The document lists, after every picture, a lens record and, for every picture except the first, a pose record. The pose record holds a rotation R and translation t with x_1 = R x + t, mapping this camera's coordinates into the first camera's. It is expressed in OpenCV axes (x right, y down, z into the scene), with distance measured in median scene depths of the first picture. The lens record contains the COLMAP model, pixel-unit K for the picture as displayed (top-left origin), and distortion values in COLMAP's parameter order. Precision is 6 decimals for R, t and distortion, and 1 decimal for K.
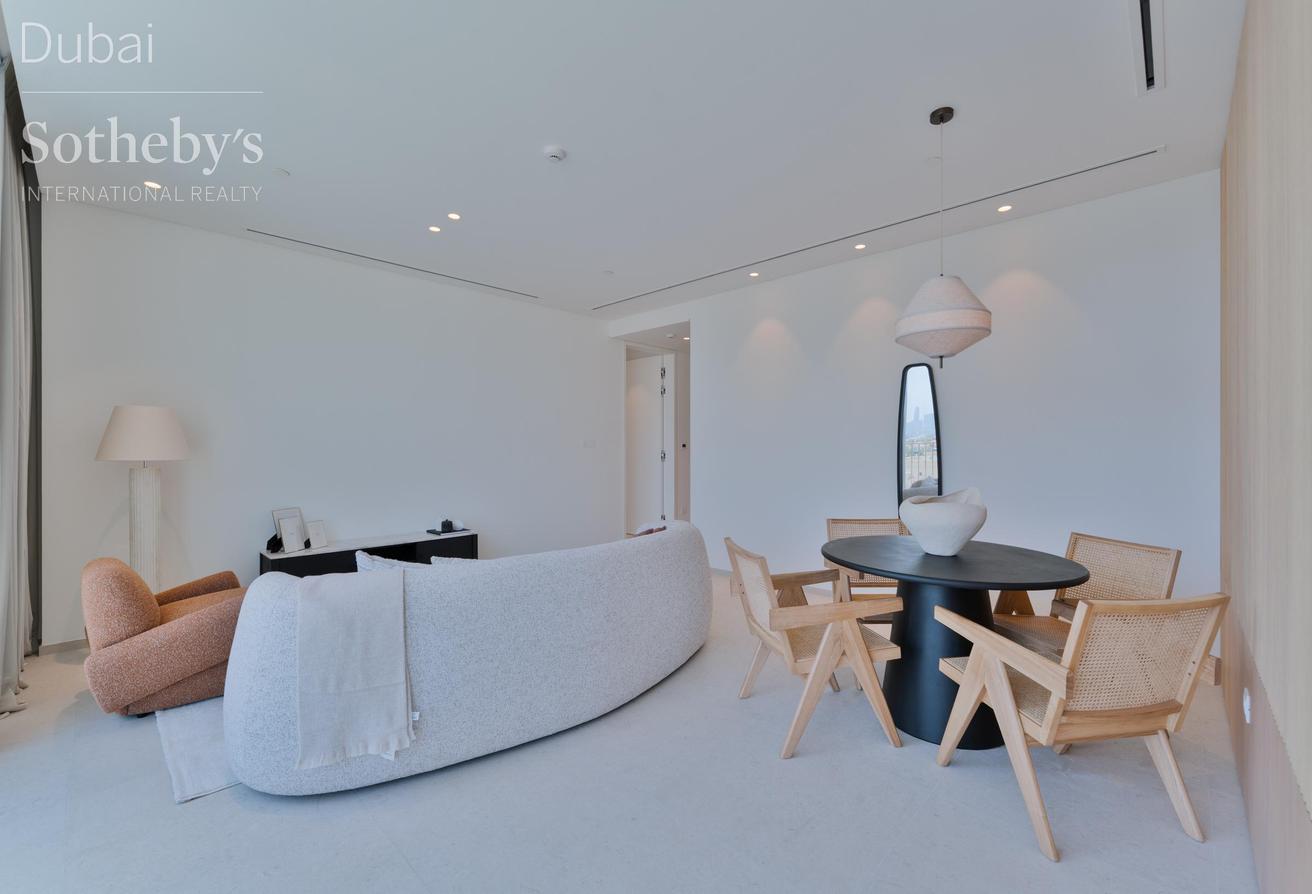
lens RADIAL K [[542.2, 0, 657.7], [0, 542.2, 450.4], [0, 0, 1]] dist [-0.001627, 0.000476]
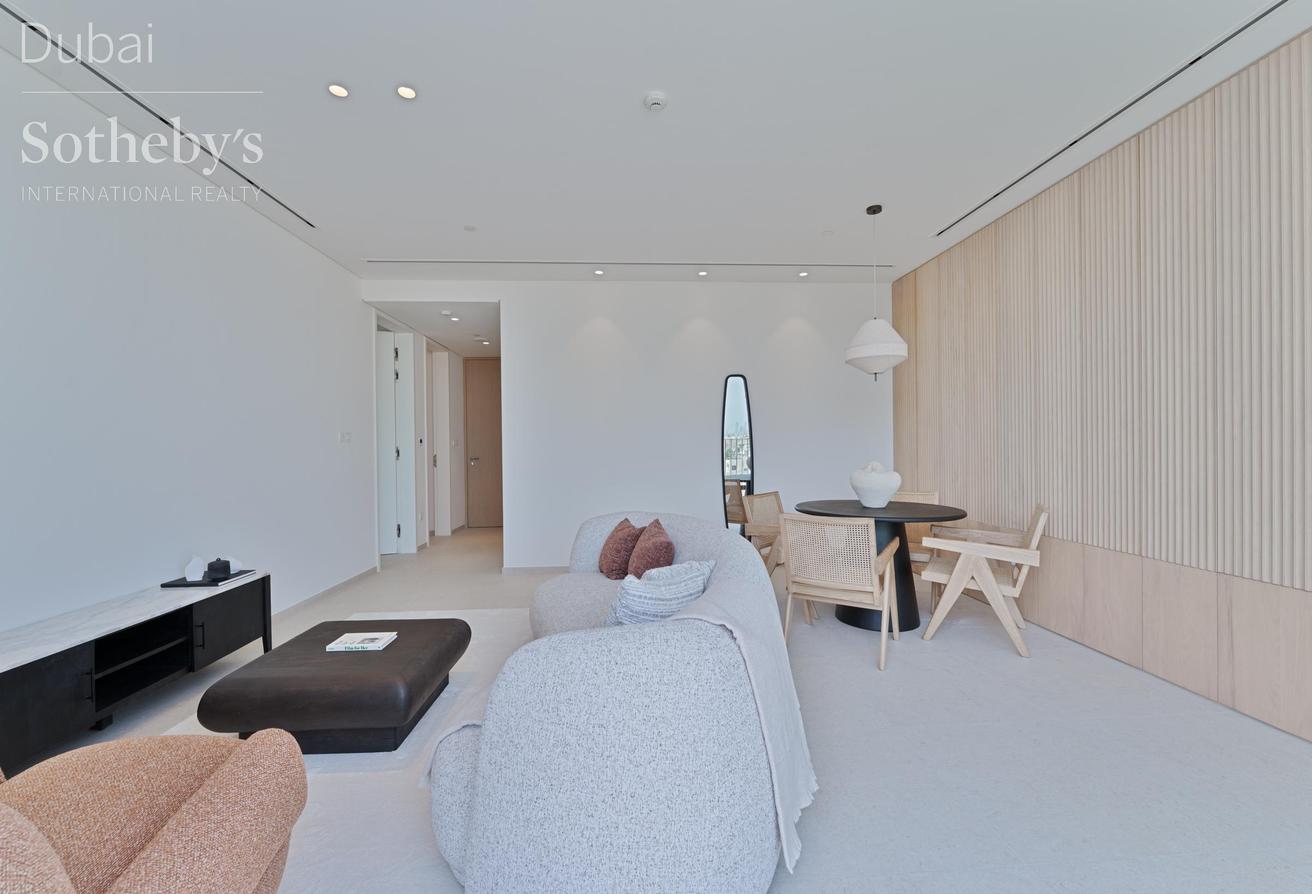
lens RADIAL K [[542.2, 0, 609.8], [0, 542.2, 451.7], [0, 0, 1]] dist [-0.001627, 0.000476]
pose [[0.673083, -0.010635, 0.739490, -1.066904], [0.013579, 0.999906, 0.002021, 0.027402], [-0.739442, 0.008682, 0.673164, 0.552657]]
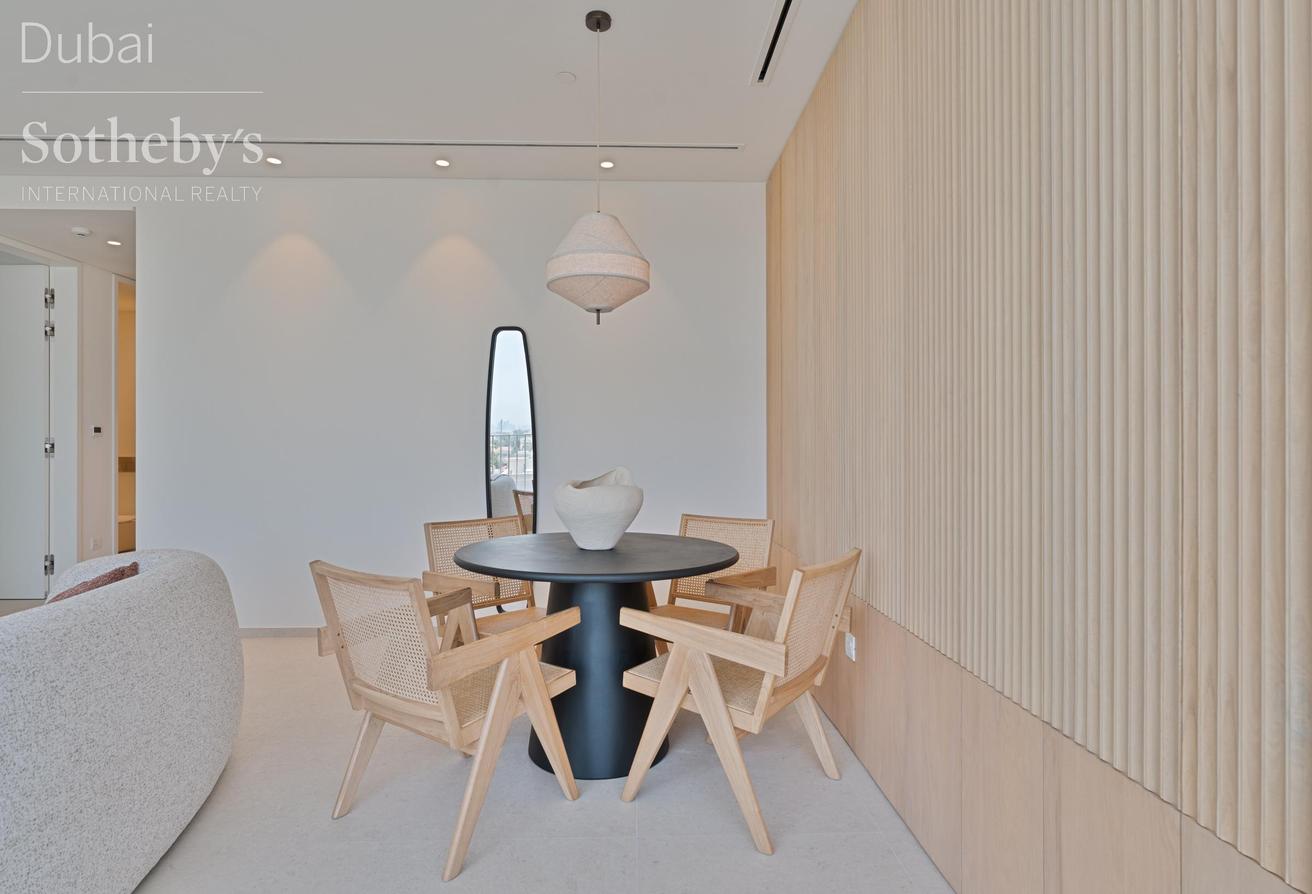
lens RADIAL K [[678.3, 0, 643.3], [0, 678.3, 447.5], [0, 0, 1]] dist [-0.002232, -0.000446]
pose [[0.697806, 0.000975, 0.716286, -0.174298], [0.003259, 0.999984, -0.004536, 0.042814], [-0.716279, 0.005500, 0.697792, 0.229670]]
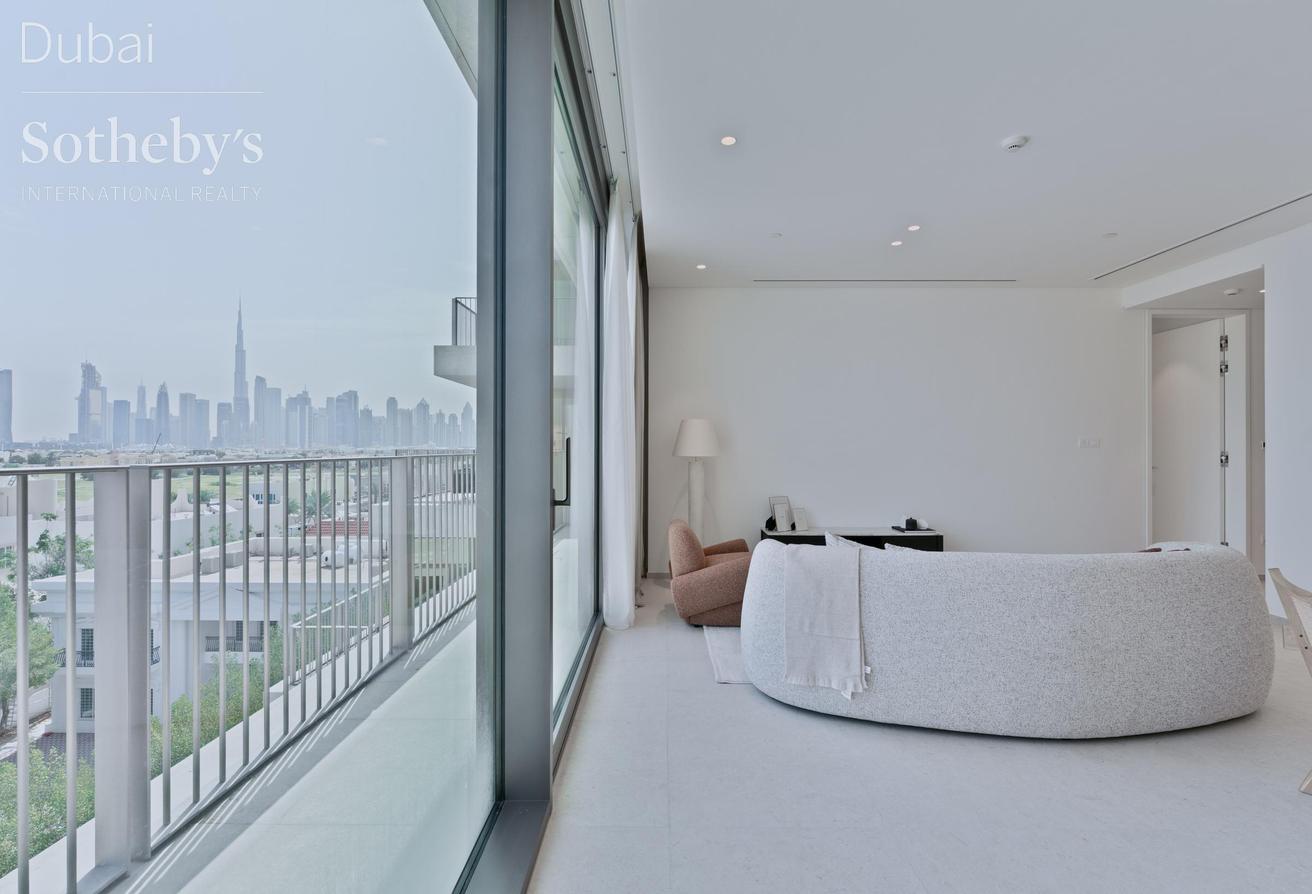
lens RADIAL K [[572.8, 0, 653.2], [0, 572.8, 445.8], [0, 0, 1]] dist [0.002437, -0.000034]
pose [[0.683579, -0.001135, -0.729875, 0.133356], [-0.003709, 0.999980, -0.005029, -0.001653], [0.729867, 0.006145, 0.683562, -0.188997]]
